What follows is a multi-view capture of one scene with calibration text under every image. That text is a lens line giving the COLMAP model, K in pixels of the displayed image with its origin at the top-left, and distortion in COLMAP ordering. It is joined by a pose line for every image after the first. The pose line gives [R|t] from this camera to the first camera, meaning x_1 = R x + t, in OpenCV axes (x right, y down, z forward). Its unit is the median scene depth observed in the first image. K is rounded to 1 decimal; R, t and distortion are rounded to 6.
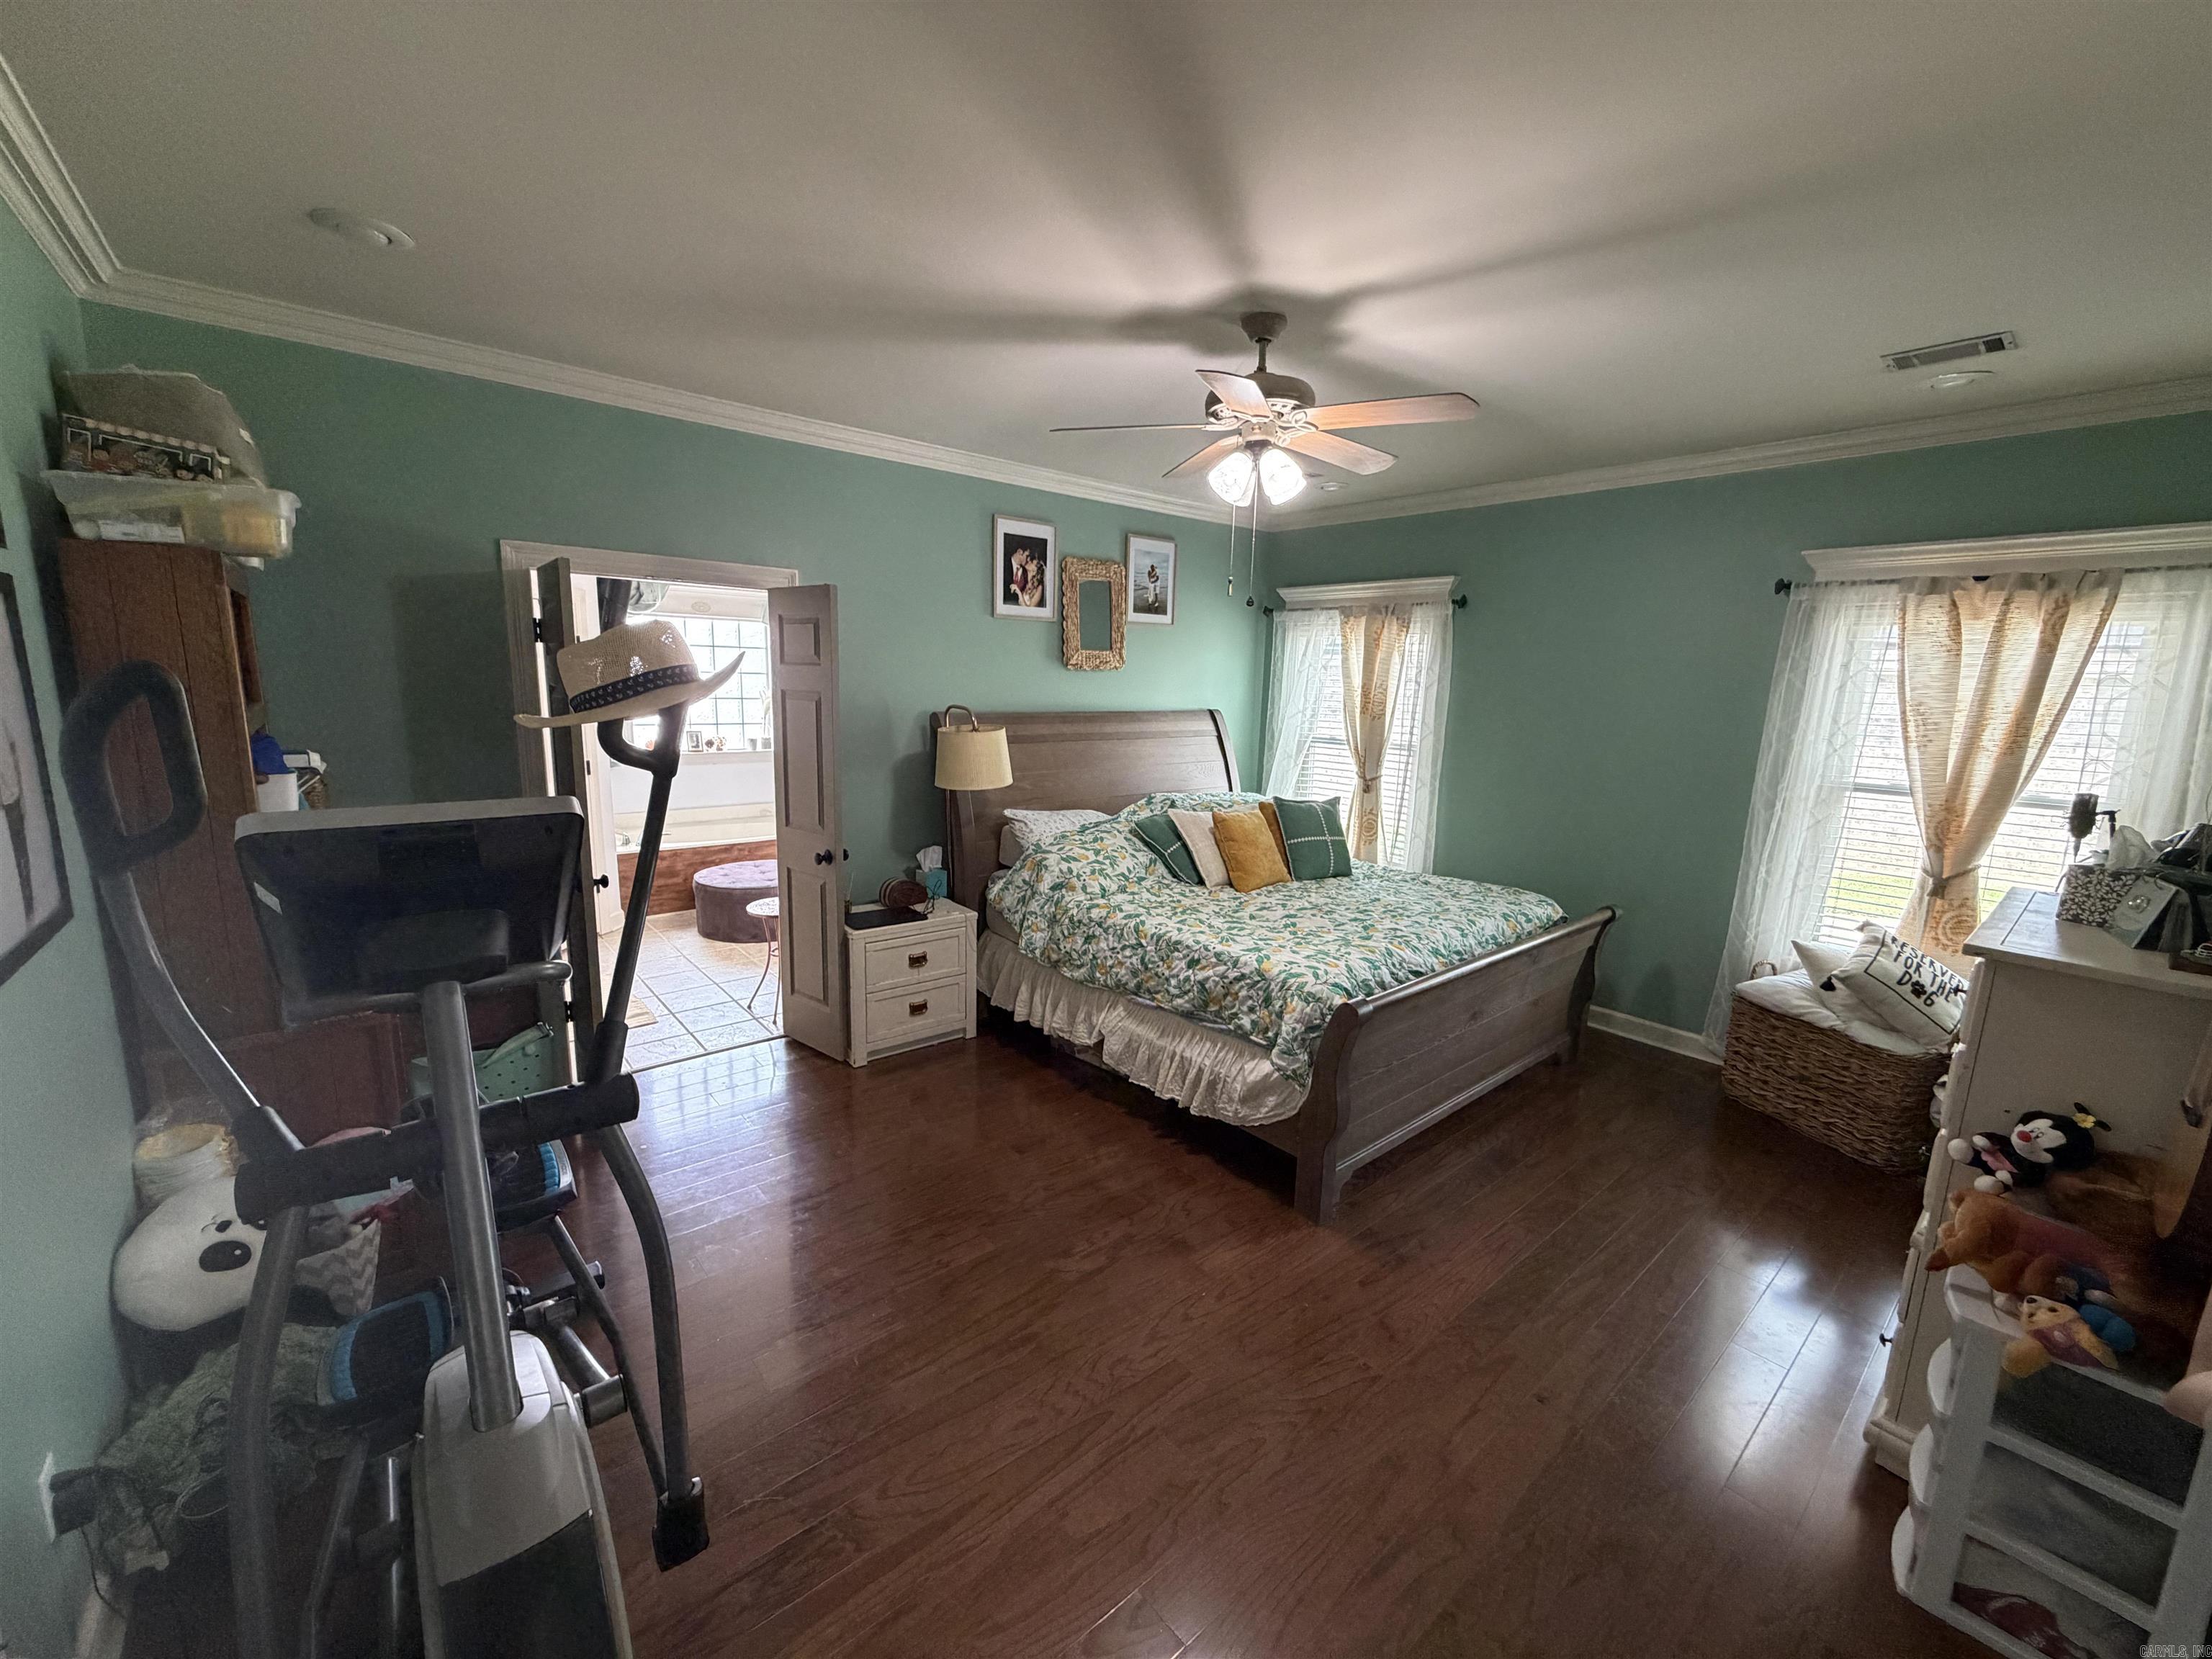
lens RADIAL K [[881.3, 0, 1093.8], [0, 881.3, 833.9], [0, 0, 1]] dist [0.001088, -0.000163]
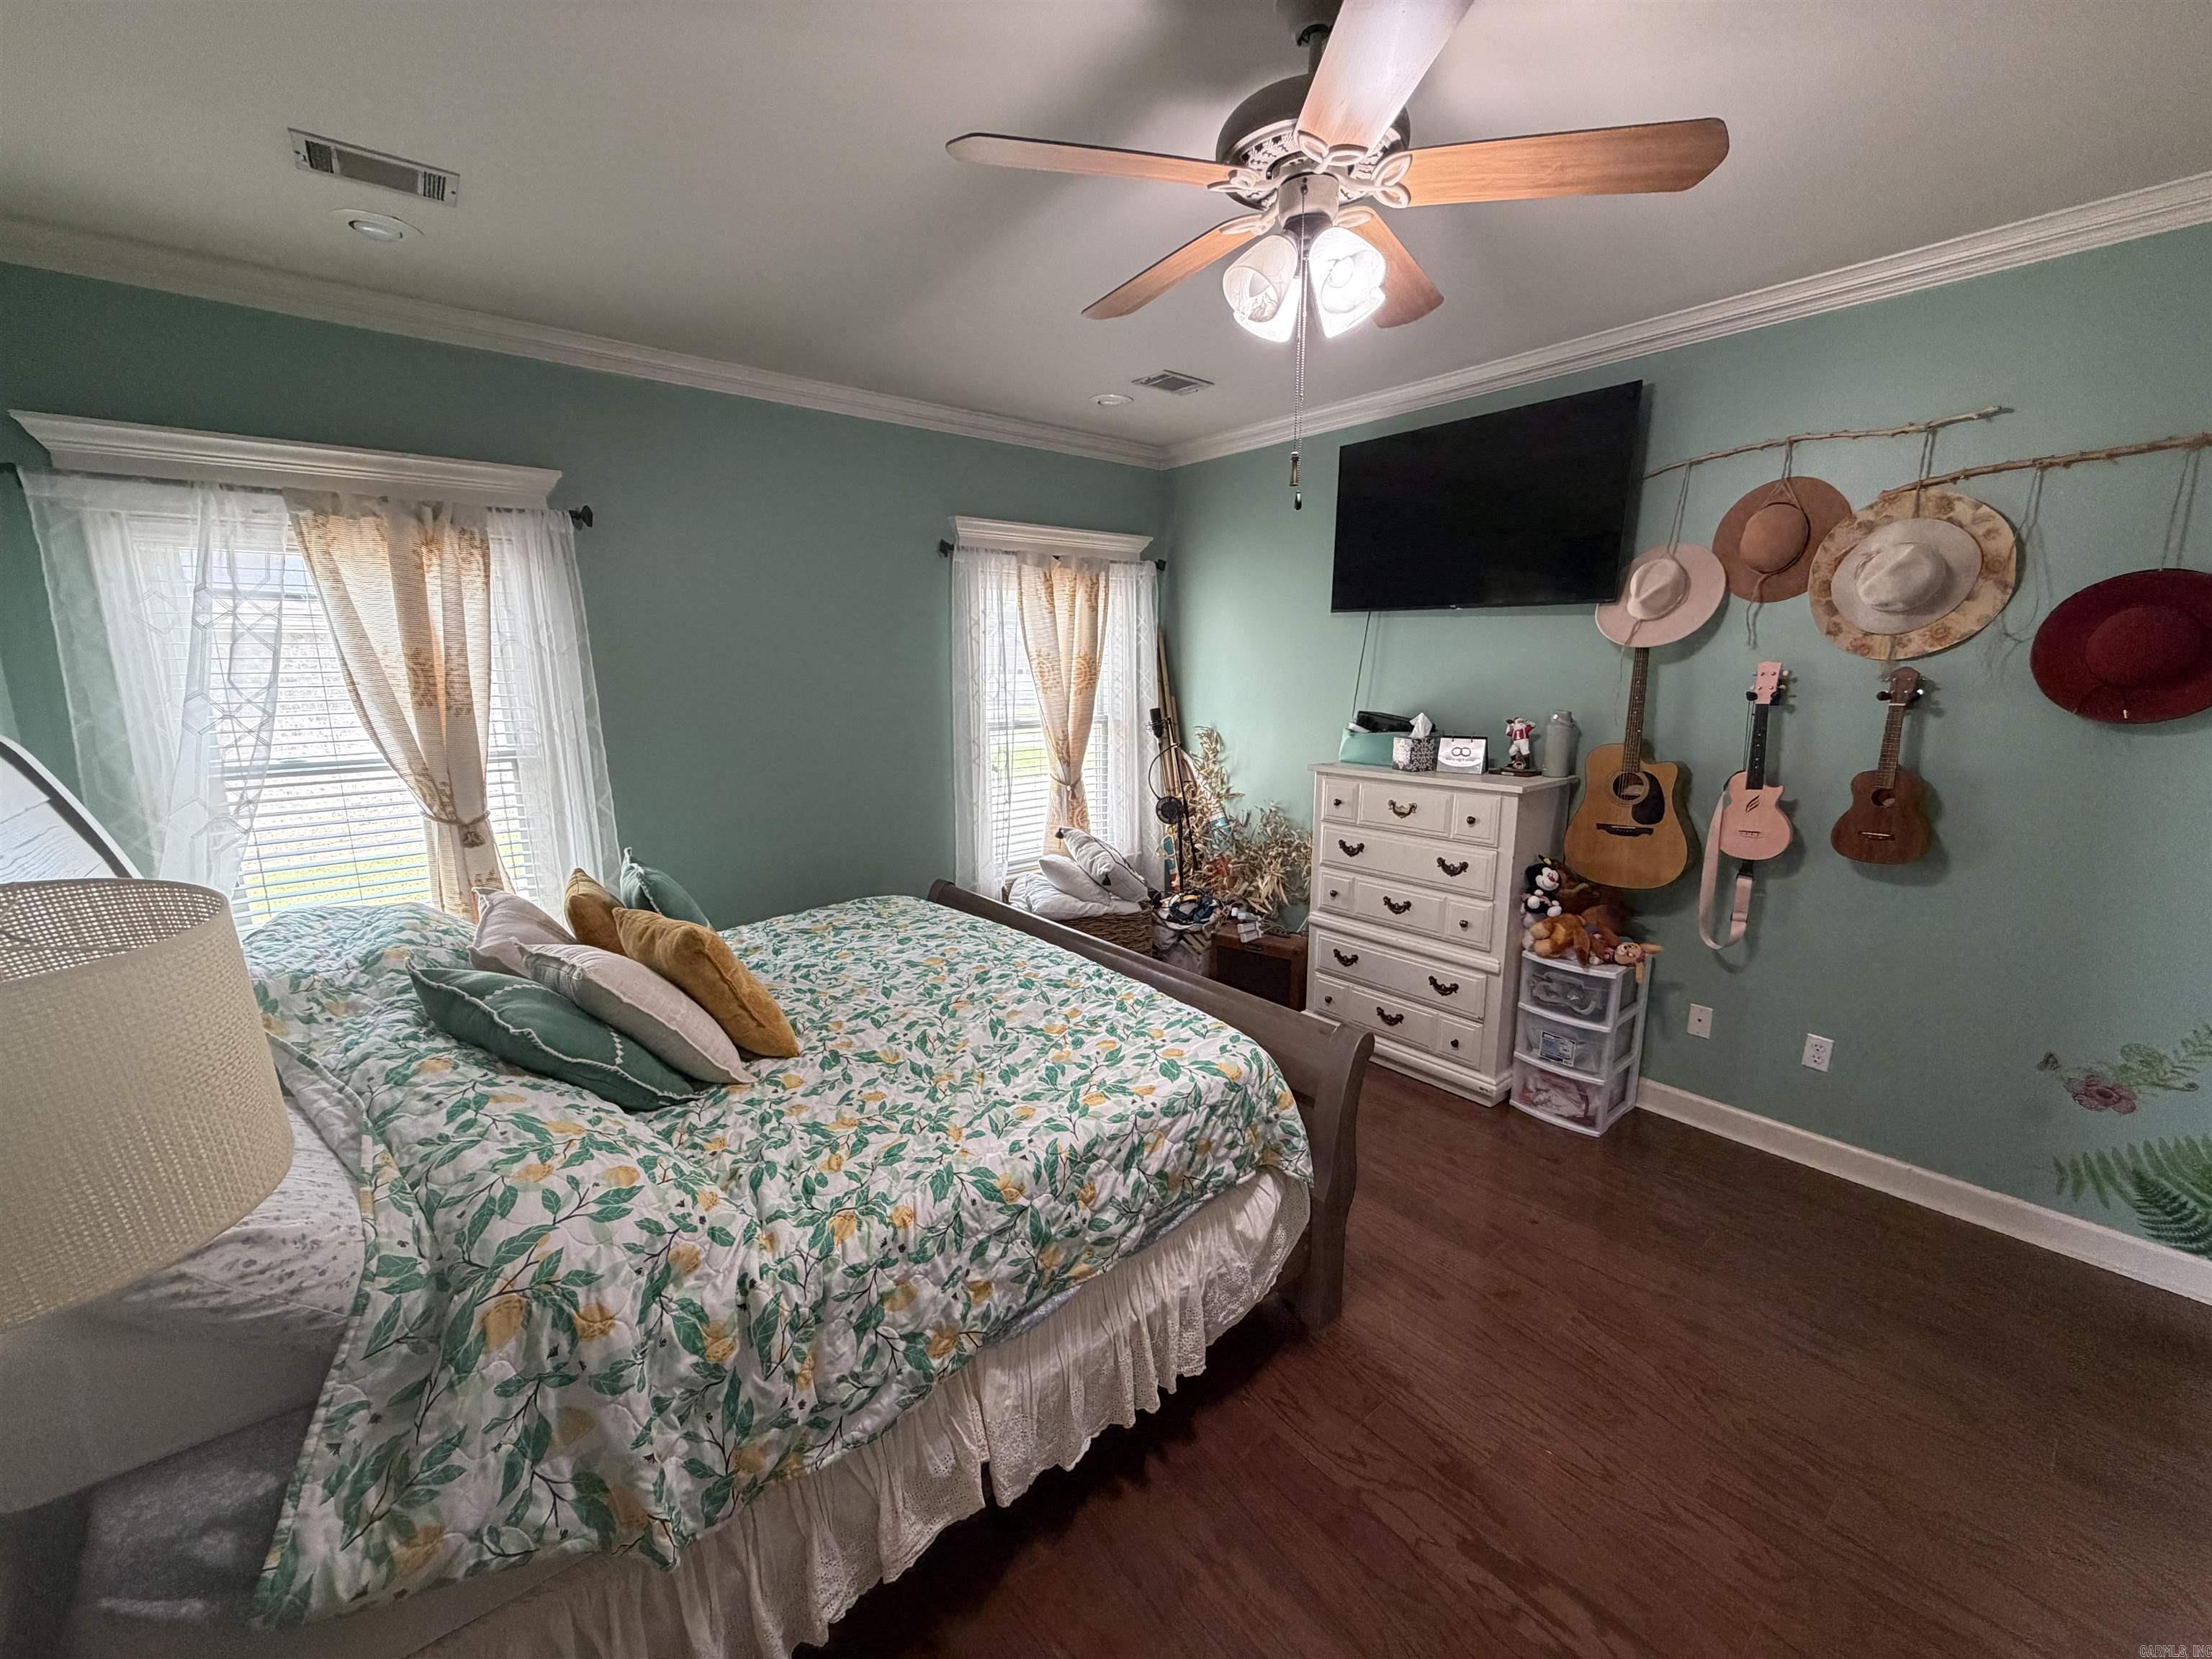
lens RADIAL K [[881.3, 0, 1104.7], [0, 881.3, 836.0], [0, 0, 1]] dist [0.001088, -0.000163]
pose [[0.003857, -0.225754, 0.974177, -0.350884], [0.183217, 0.957853, 0.221246, -0.156931], [-0.983065, 0.177632, 0.045056, 0.885335]]
